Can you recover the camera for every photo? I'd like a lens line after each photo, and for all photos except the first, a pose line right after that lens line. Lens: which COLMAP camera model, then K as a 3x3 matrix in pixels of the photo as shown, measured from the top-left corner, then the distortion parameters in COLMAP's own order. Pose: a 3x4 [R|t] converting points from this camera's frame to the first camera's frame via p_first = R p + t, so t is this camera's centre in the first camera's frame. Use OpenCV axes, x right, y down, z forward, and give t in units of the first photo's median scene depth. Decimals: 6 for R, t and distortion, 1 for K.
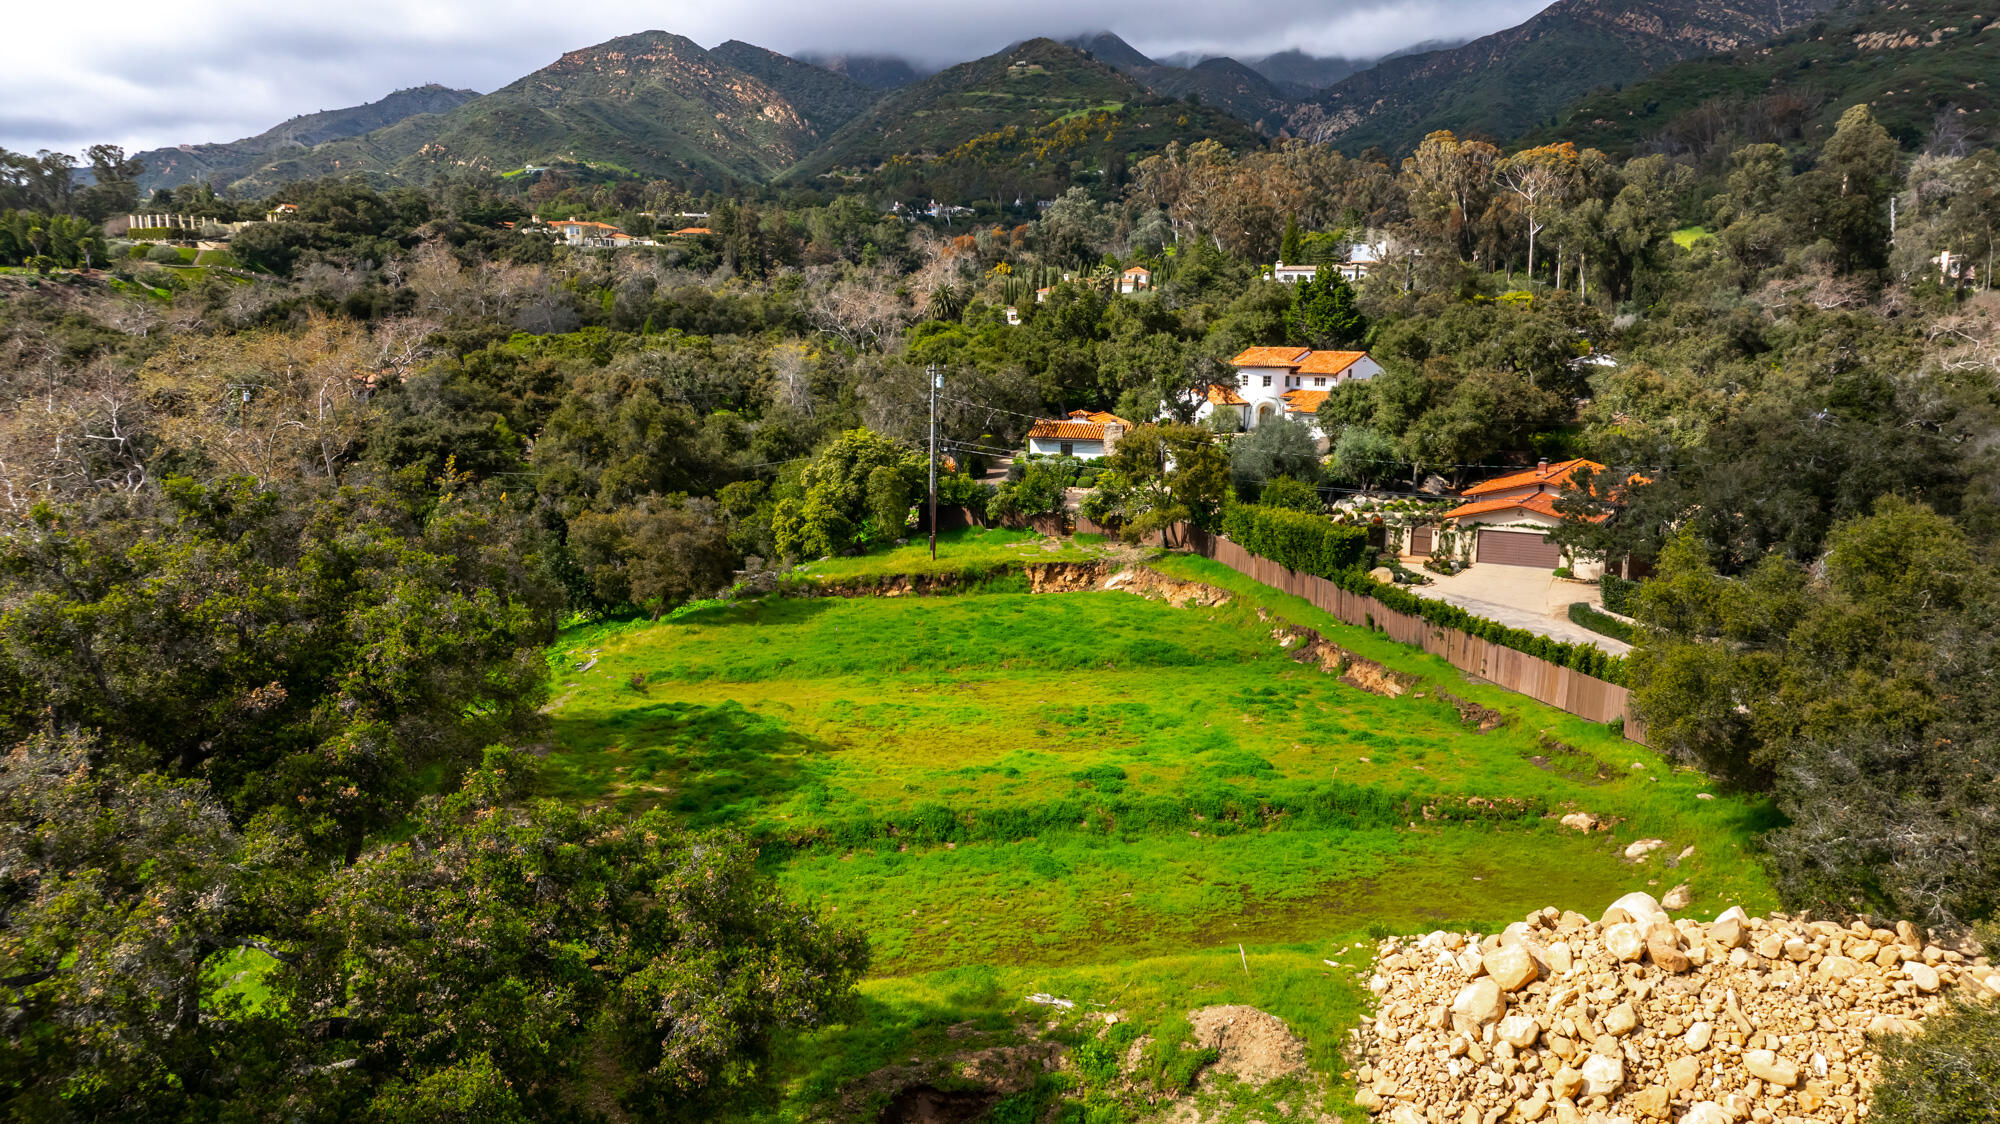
lens RADIAL K [[1396.4, 0, 1012.3], [0, 1396.4, 559.1], [0, 0, 1]] dist [-0.055929, 0.075477]
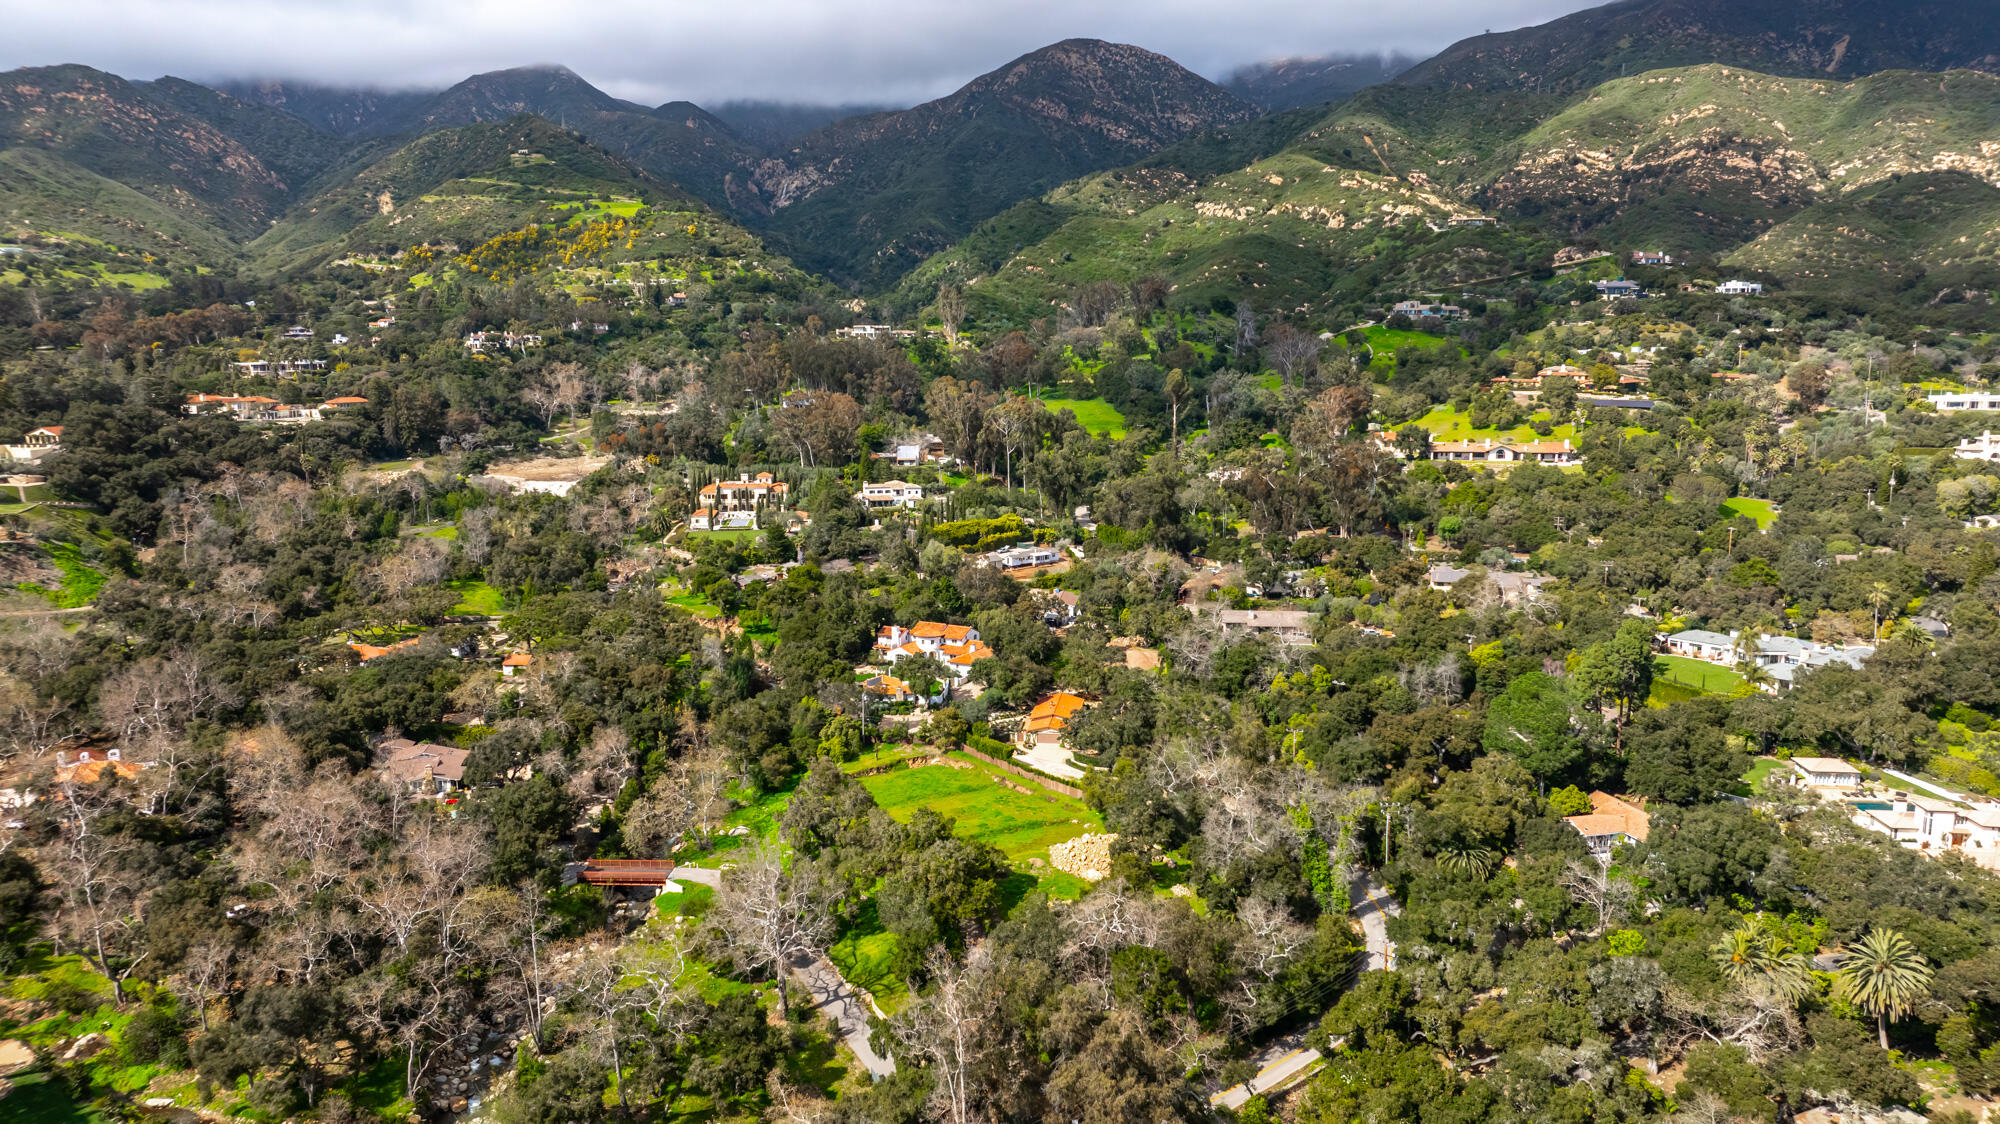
lens RADIAL K [[1396.4, 0, 1012.3], [0, 1396.4, 559.1], [0, 0, 1]] dist [-0.055929, 0.075477]
pose [[0.927400, -0.064905, 0.368398, -0.101432], [0.065130, 0.997807, 0.011838, -0.052713], [-0.368358, 0.013015, 0.929593, -0.229564]]
